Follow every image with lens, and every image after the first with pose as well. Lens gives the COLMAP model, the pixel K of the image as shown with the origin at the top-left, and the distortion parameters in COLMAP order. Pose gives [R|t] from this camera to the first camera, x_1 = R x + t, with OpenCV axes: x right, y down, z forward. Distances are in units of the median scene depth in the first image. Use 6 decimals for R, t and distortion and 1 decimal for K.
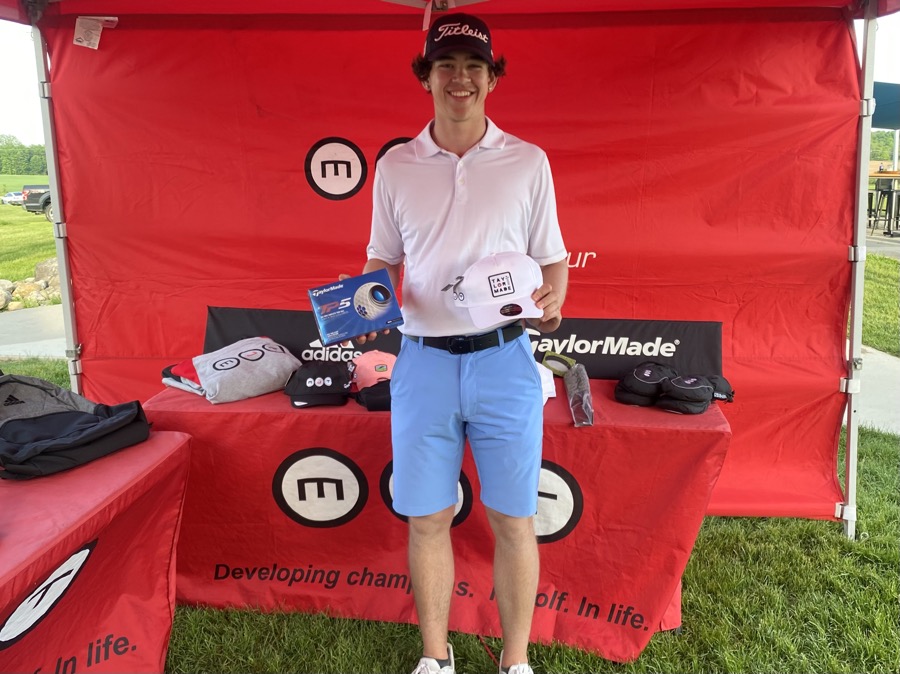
lens RADIAL K [[812.3, 0, 462.6], [0, 812.3, 313.0], [0, 0, 1]] dist [0.012939, -0.003628]
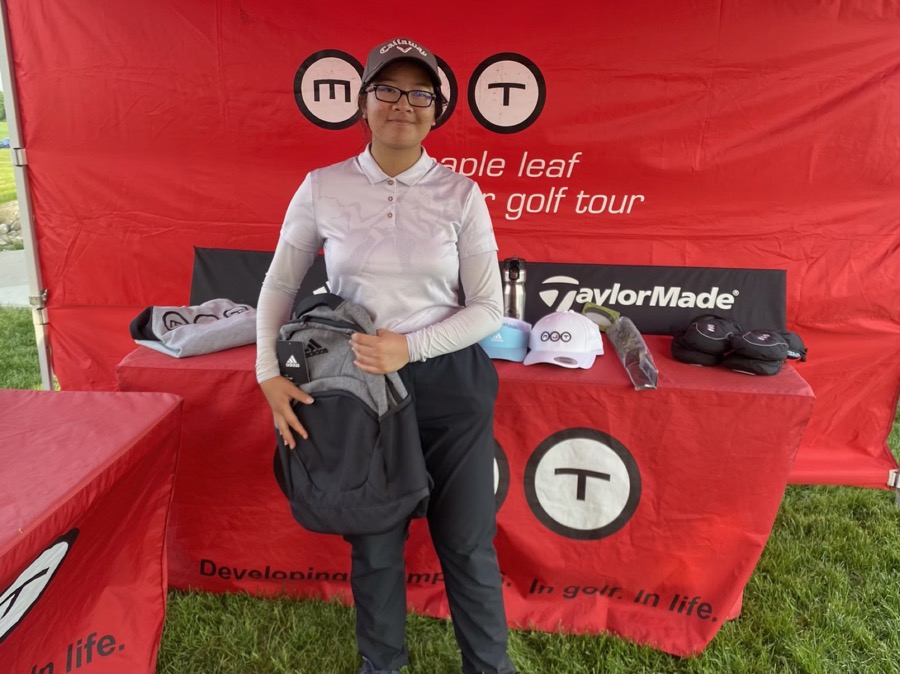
lens RADIAL K [[790.6, 0, 454.2], [0, 790.6, 319.7], [0, 0, 1]] dist [0.004972, 0.003164]
pose [[0.999287, 0.007745, 0.036962, -0.072374], [-0.010134, 0.997840, 0.064903, 0.012288], [-0.036379, -0.065231, 0.997207, 0.155675]]
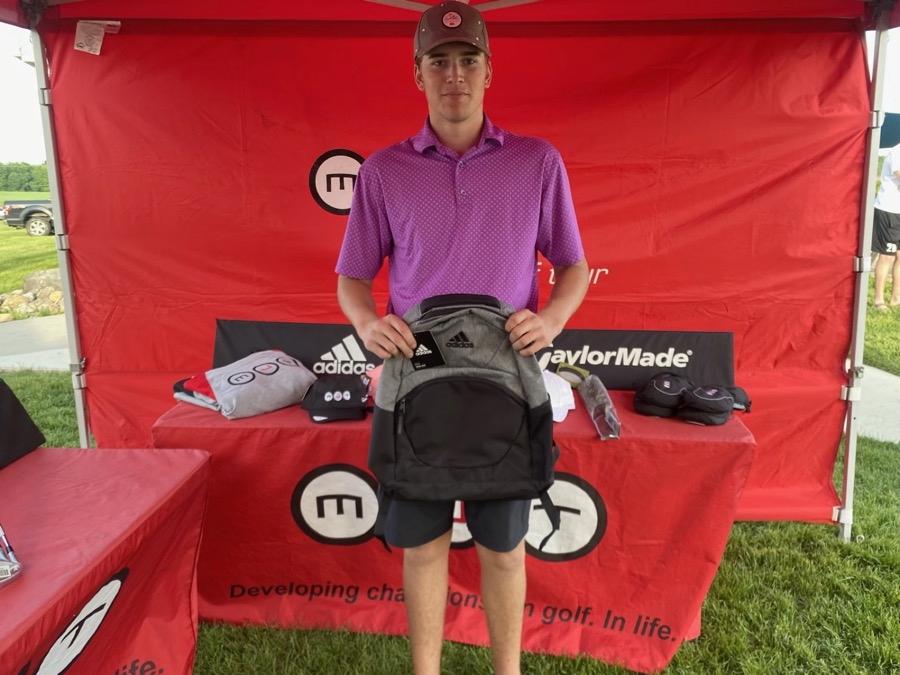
lens RADIAL K [[751.2, 0, 449.7], [0, 751.2, 340.8], [0, 0, 1]] dist [0.007162, -0.003349]
pose [[0.999140, -0.005587, 0.041080, -0.072322], [0.004507, 0.999643, 0.026334, -0.005235], [-0.041212, -0.026126, 0.998809, 0.080717]]
